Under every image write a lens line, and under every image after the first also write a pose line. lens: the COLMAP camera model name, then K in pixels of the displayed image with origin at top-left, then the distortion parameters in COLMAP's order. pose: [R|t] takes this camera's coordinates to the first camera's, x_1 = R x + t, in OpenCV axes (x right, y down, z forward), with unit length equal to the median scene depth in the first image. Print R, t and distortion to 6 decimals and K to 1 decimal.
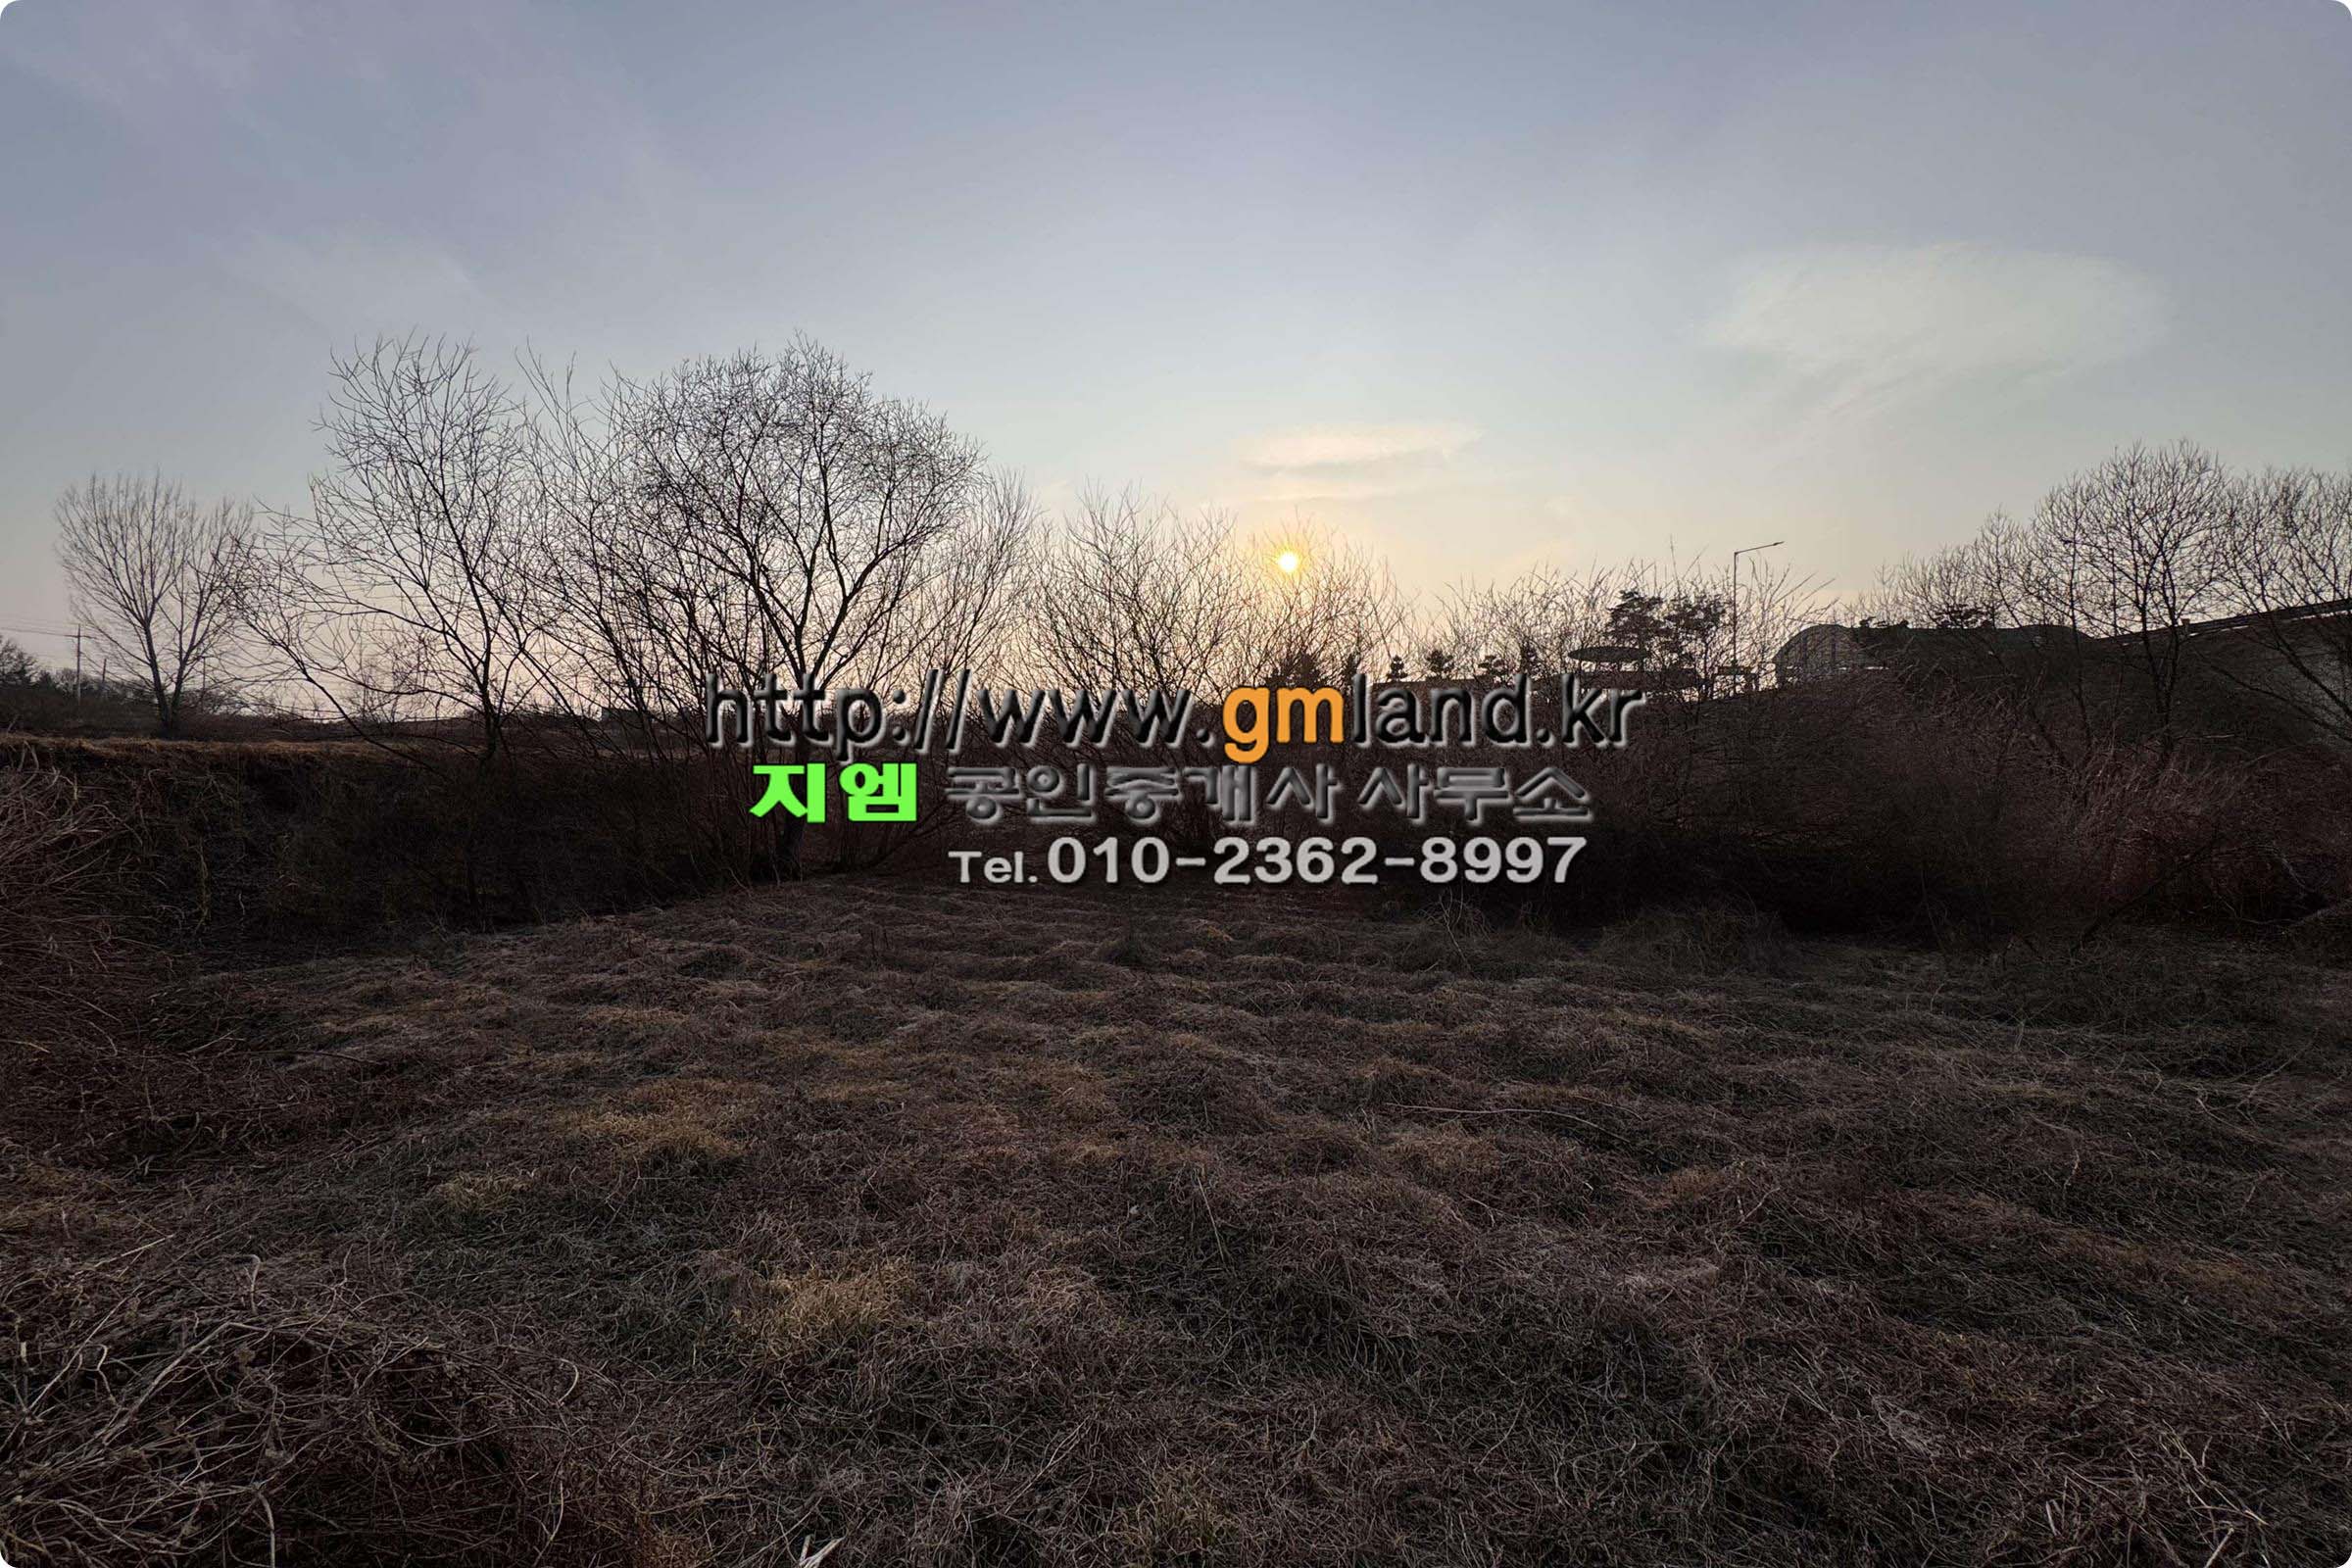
lens RADIAL K [[918.6, 0, 1186.8], [0, 918.6, 782.3], [0, 0, 1]] dist [-0.006908, 0.000323]
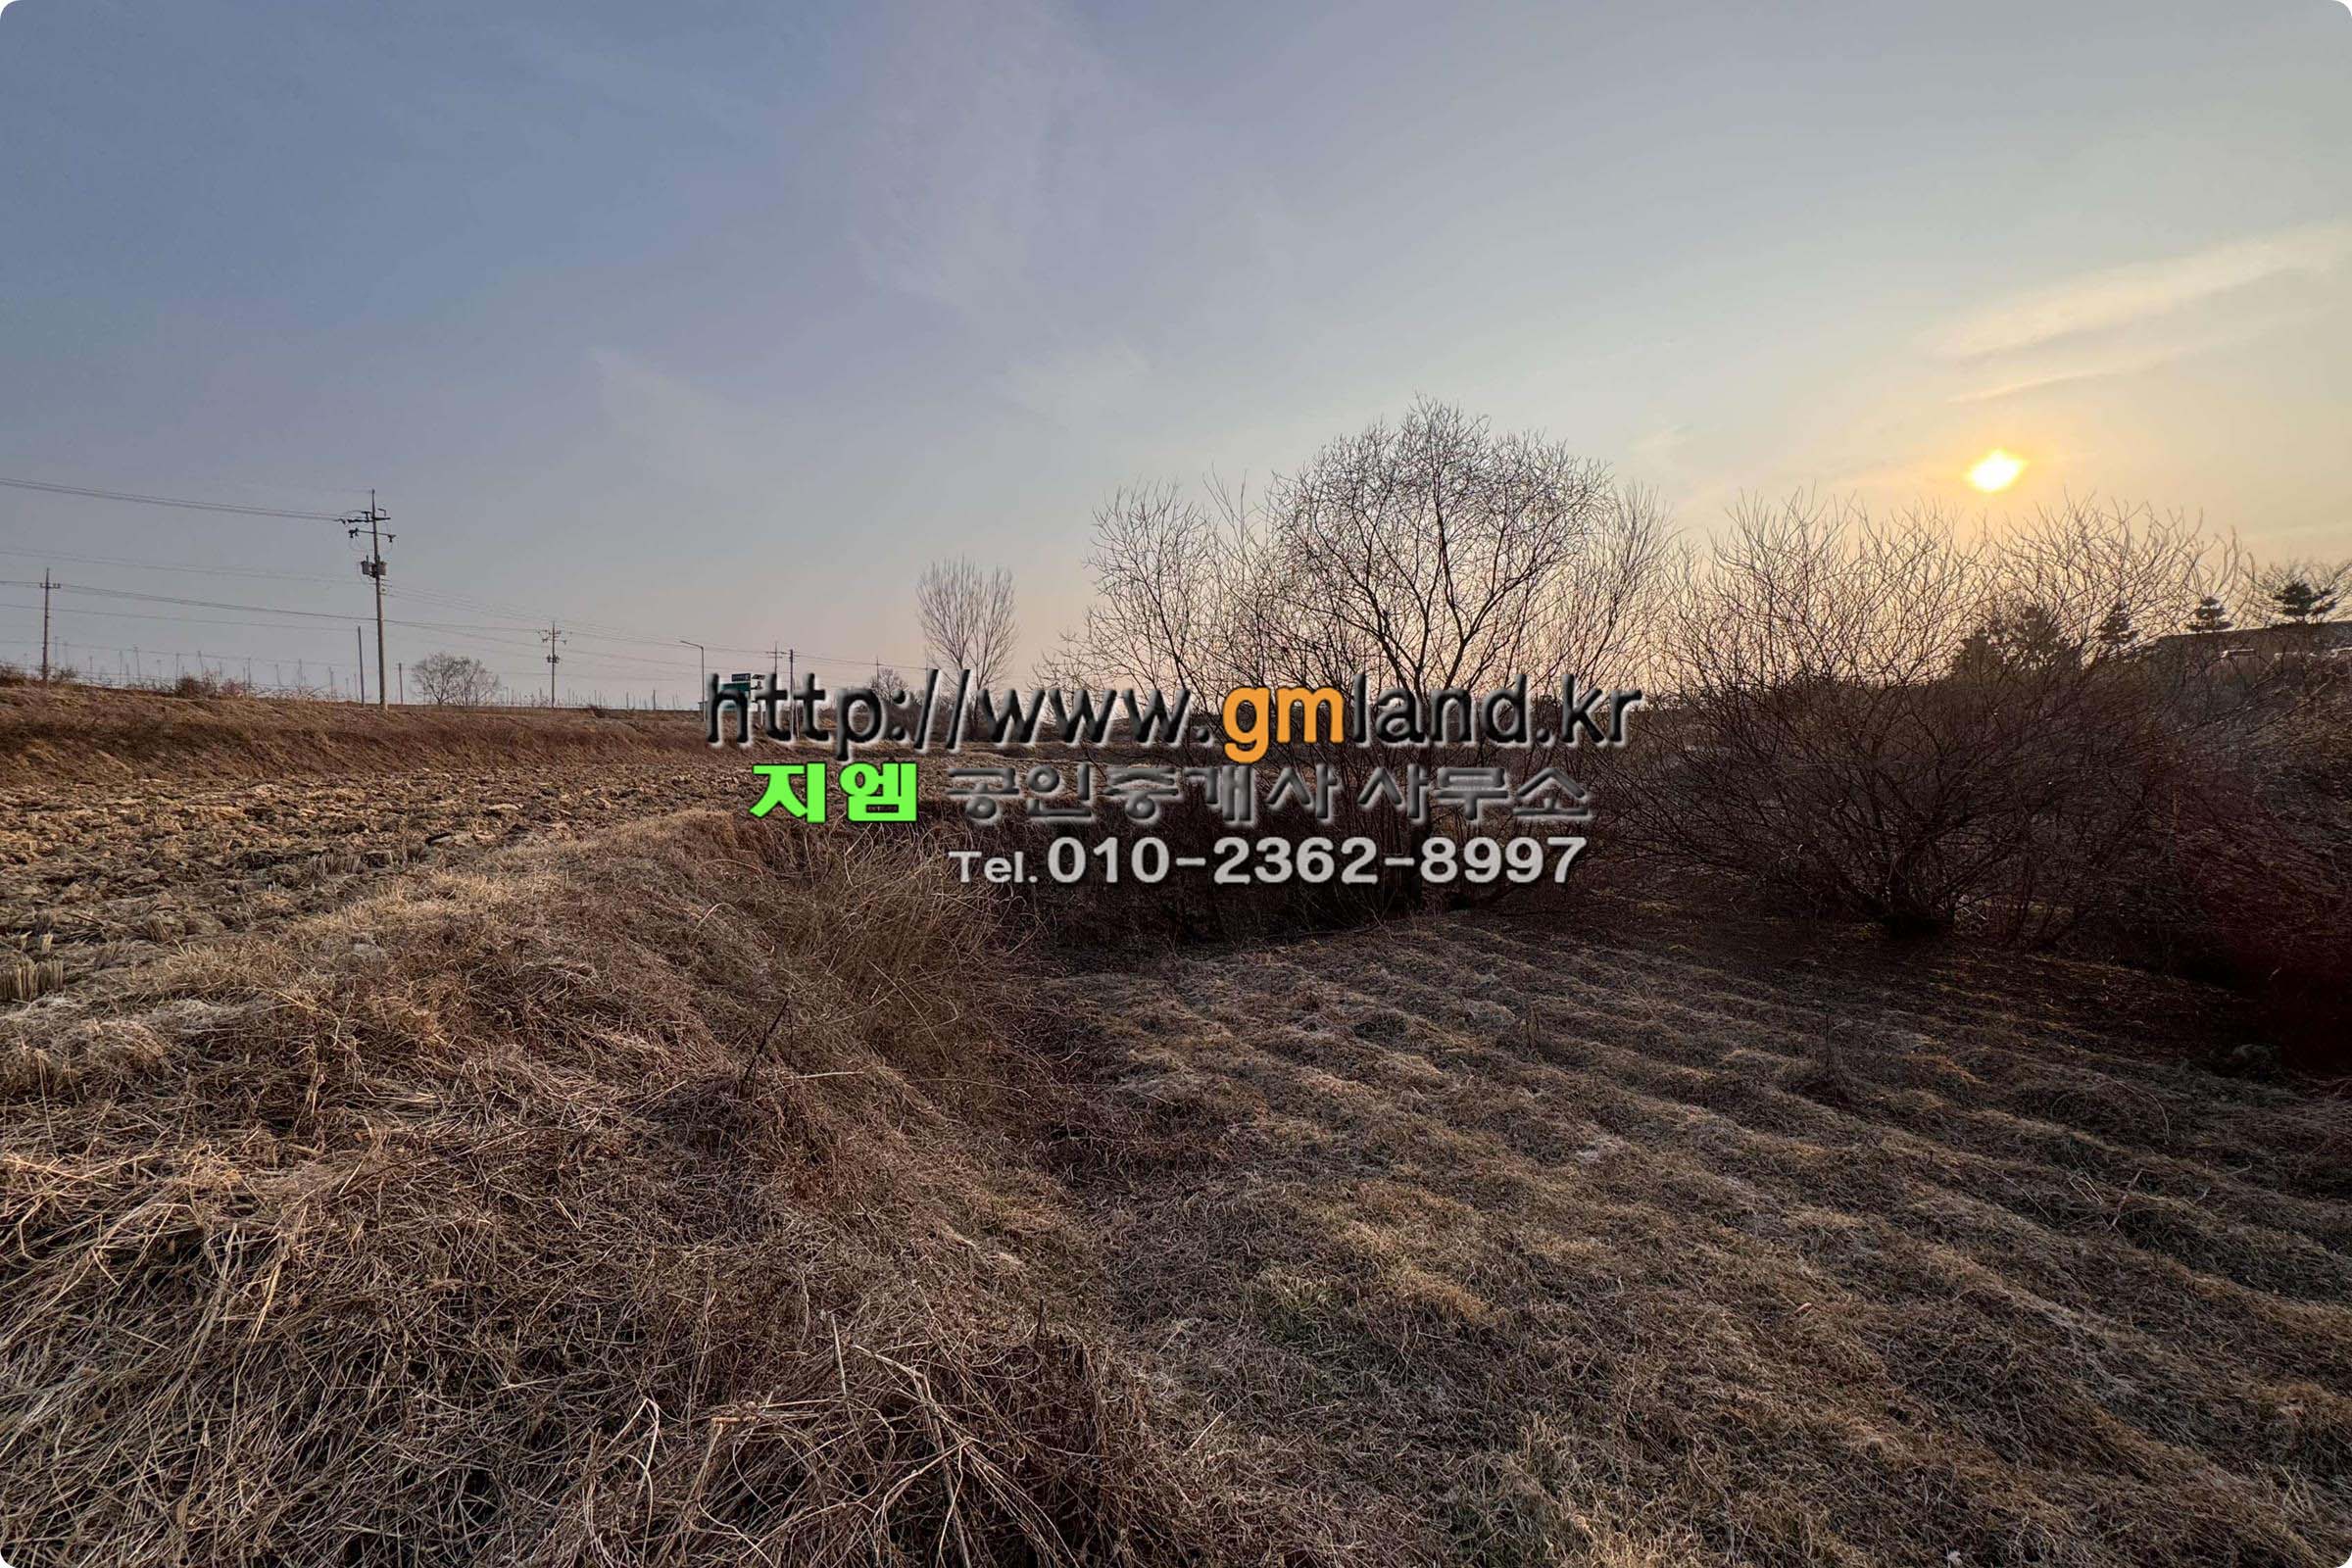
lens RADIAL K [[918.6, 0, 1186.8], [0, 918.6, 782.3], [0, 0, 1]] dist [-0.006908, 0.000323]
pose [[0.820951, 0.002980, -0.570991, -0.070289], [0.012884, 0.999635, 0.023741, -0.134071], [0.570853, -0.026846, 0.820613, -0.056946]]
